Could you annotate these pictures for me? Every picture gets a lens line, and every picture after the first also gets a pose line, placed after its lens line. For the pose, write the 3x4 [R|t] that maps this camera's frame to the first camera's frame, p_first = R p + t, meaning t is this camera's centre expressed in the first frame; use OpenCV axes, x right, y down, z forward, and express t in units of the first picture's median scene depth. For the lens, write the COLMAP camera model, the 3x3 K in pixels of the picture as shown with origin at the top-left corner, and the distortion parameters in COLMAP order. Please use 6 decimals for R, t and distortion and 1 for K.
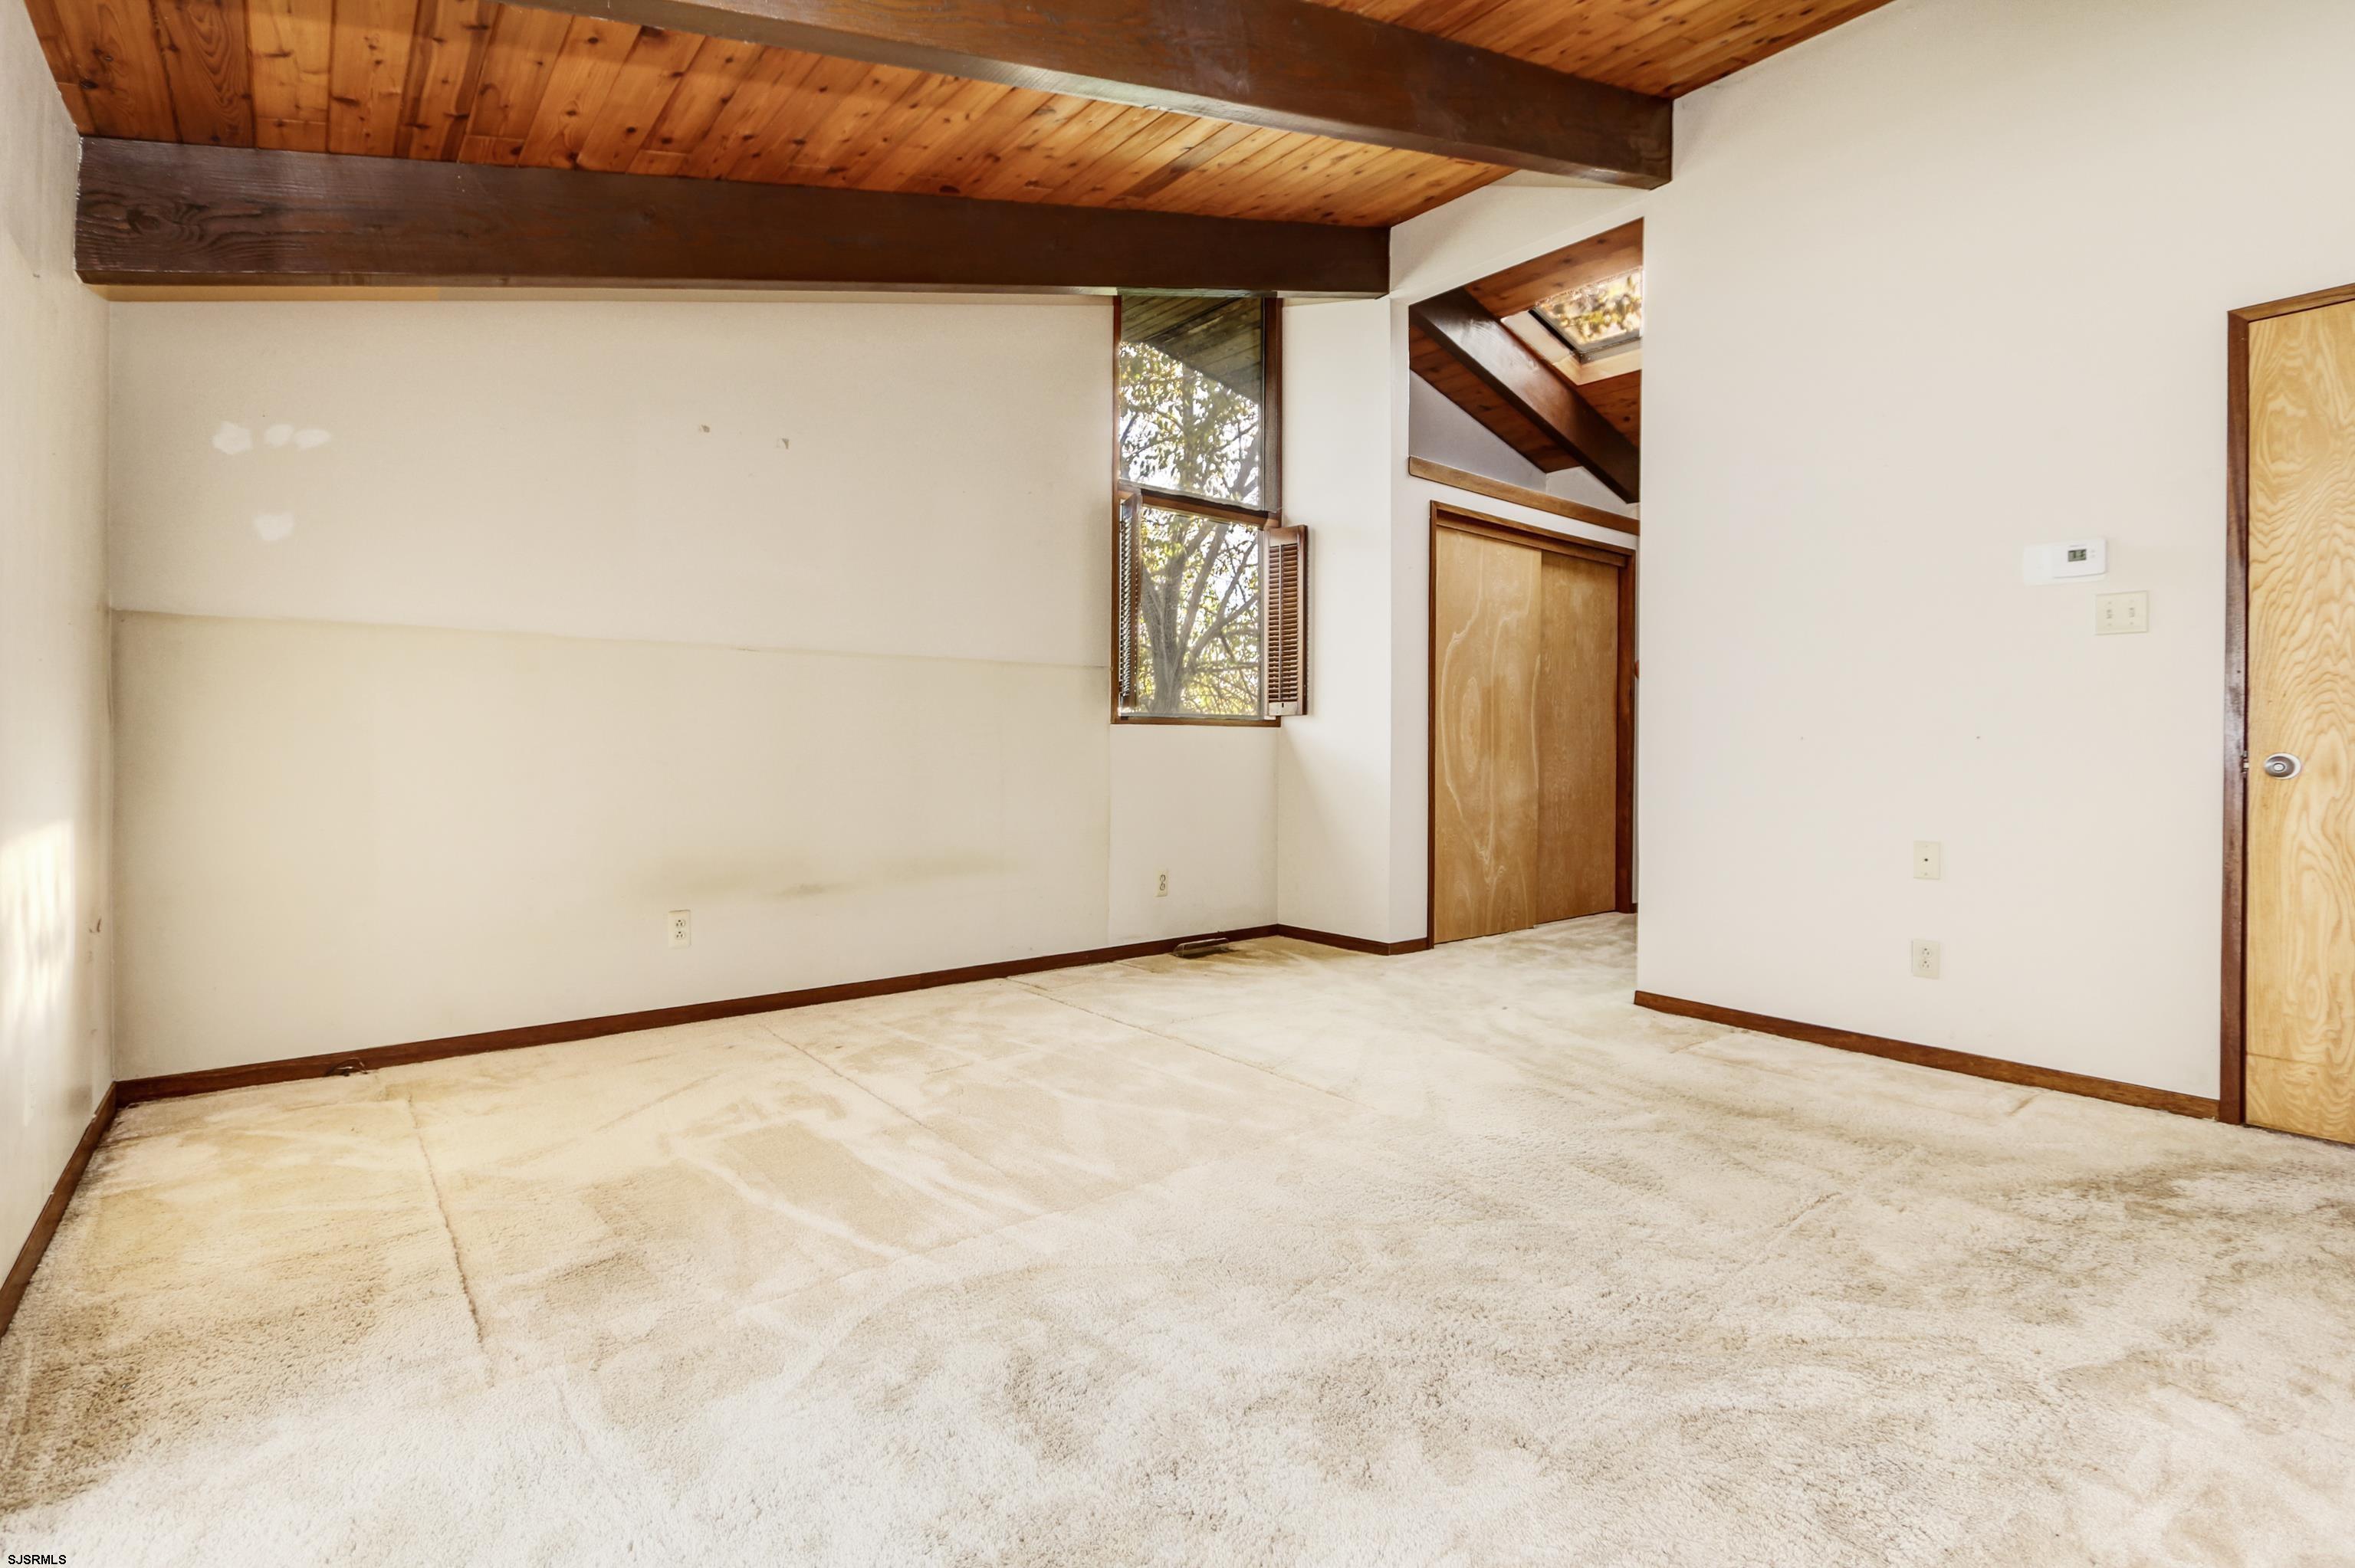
lens RADIAL K [[1085.8, 0, 1153.2], [0, 1085.8, 750.1], [0, 0, 1]] dist [-0.015619, 0.000252]
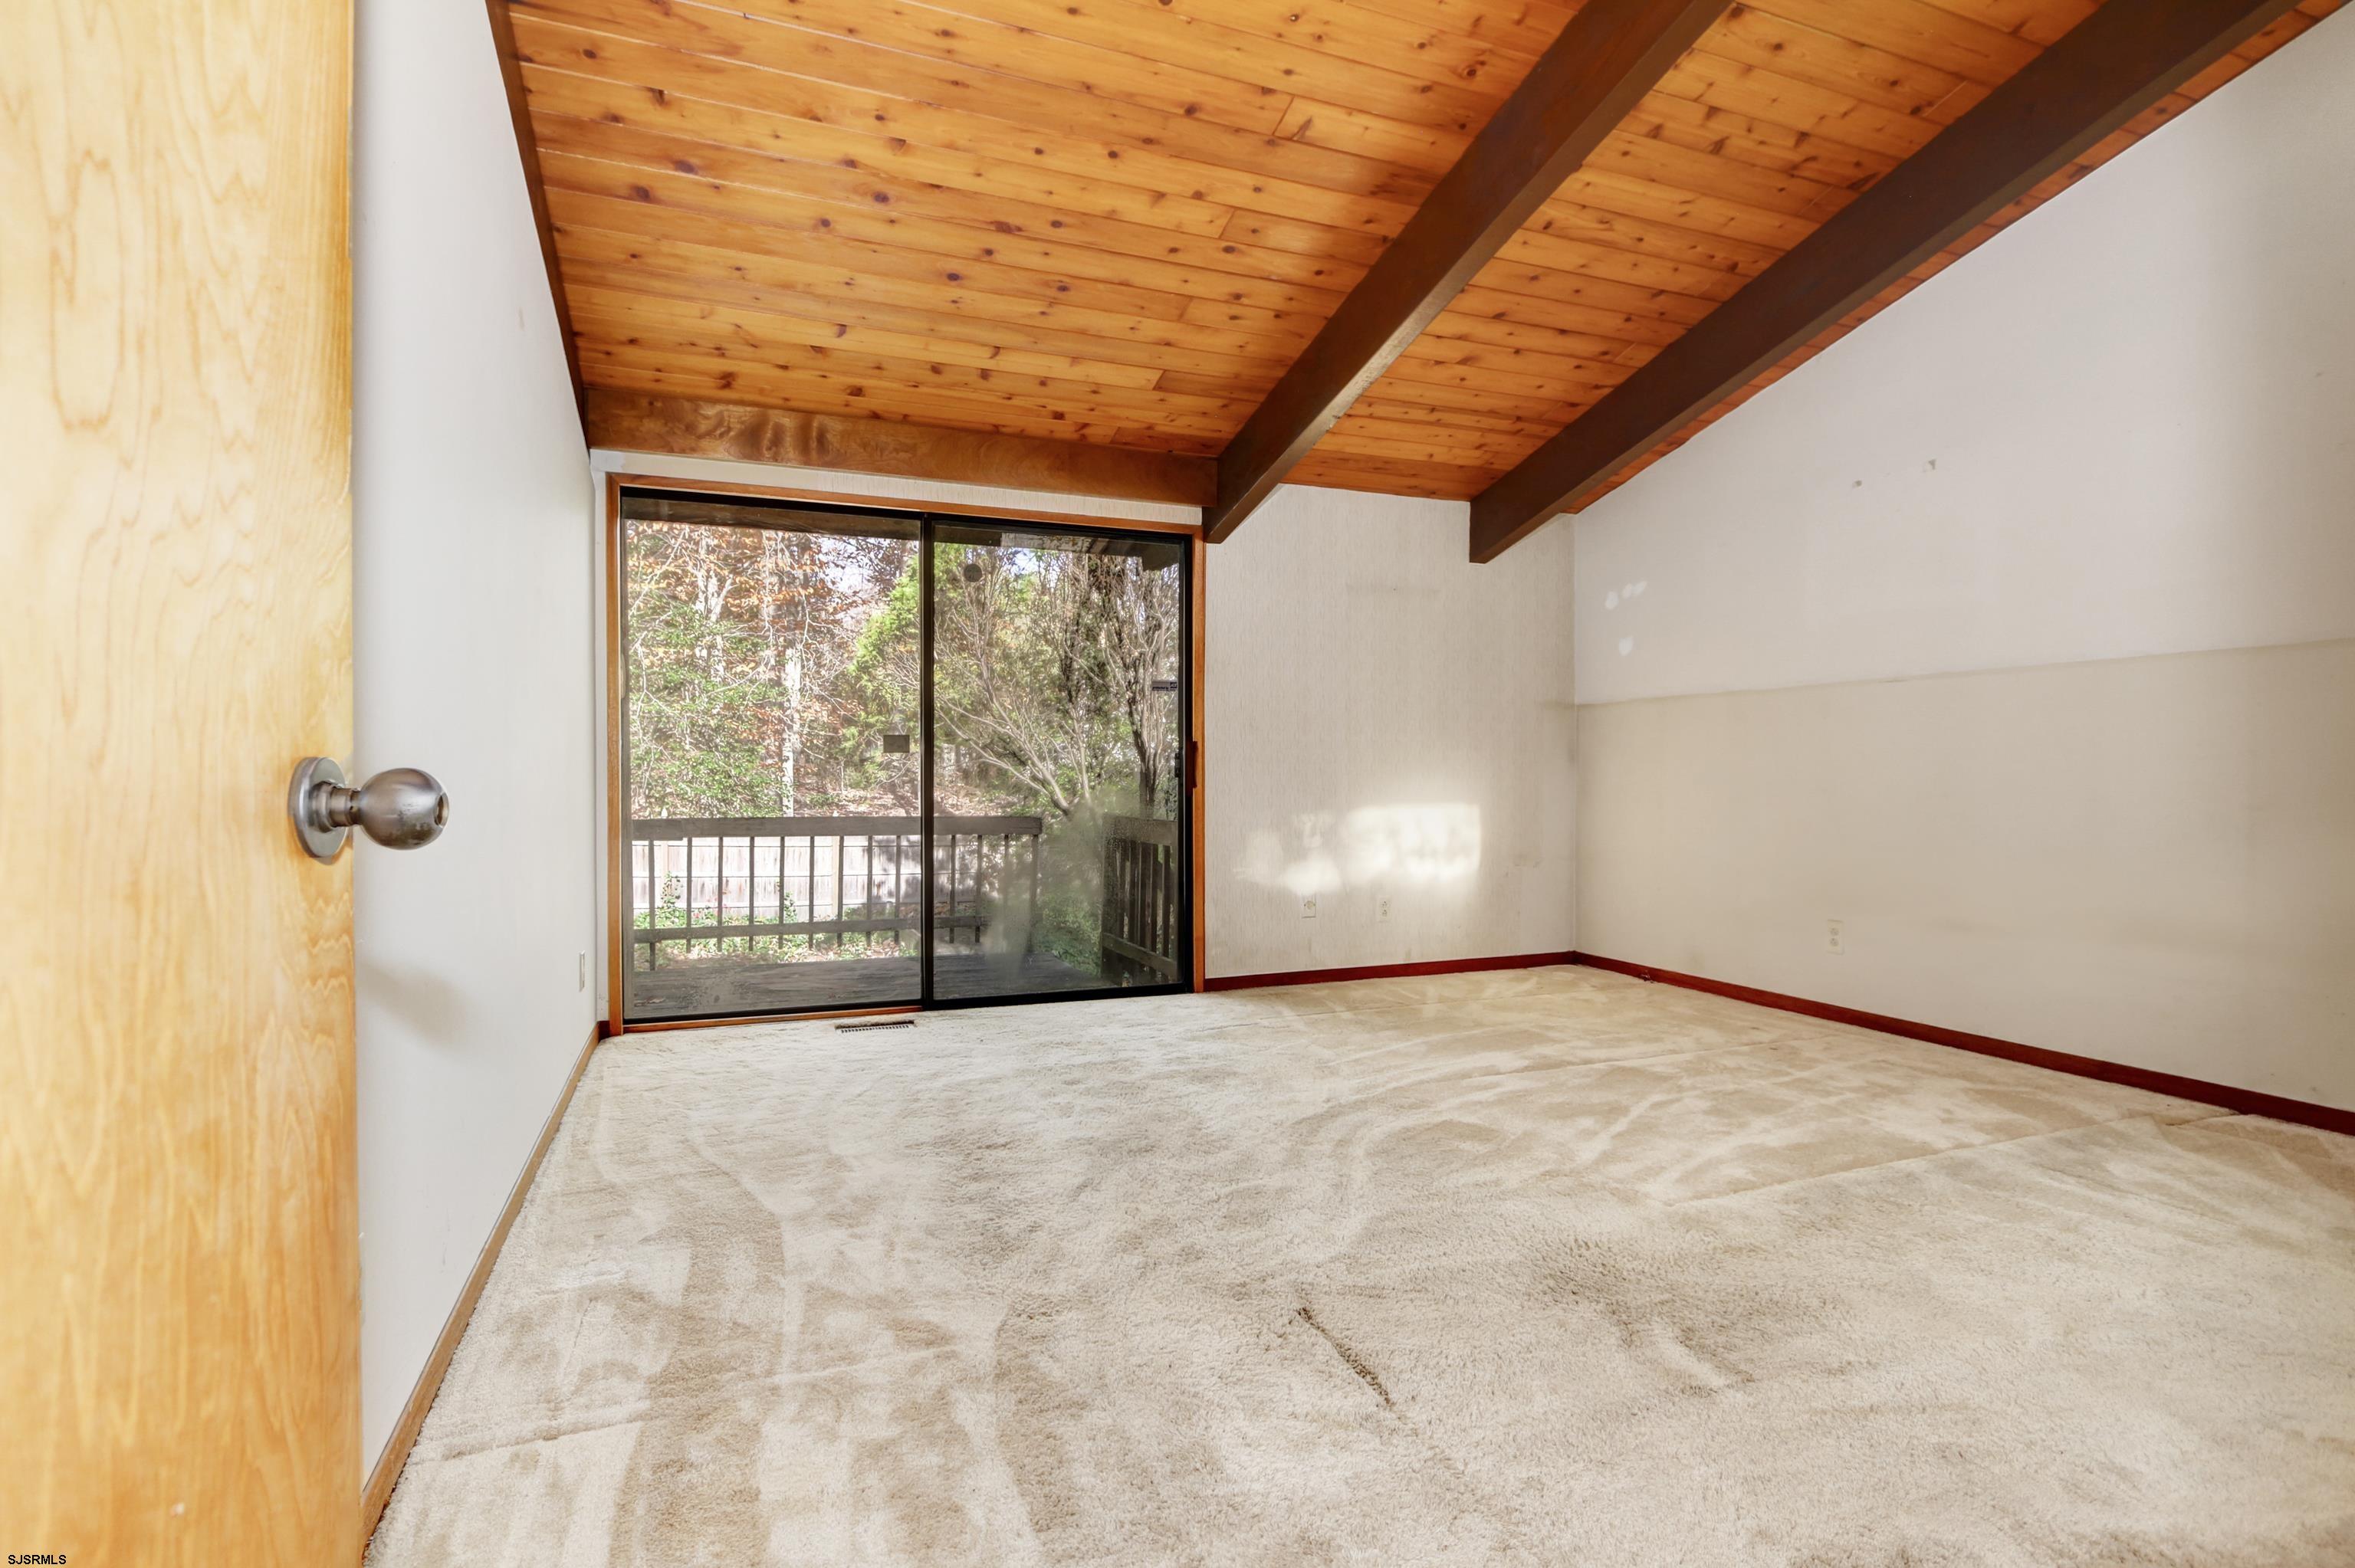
lens RADIAL K [[1085.8, 0, 1171.0], [0, 1085.8, 780.3], [0, 0, 1]] dist [-0.015619, 0.000252]
pose [[-0.286415, -0.001366, -0.958105, 0.991621], [-0.004419, 0.999990, -0.000104, 0.006248], [0.958096, 0.004204, -0.286418, 0.779837]]
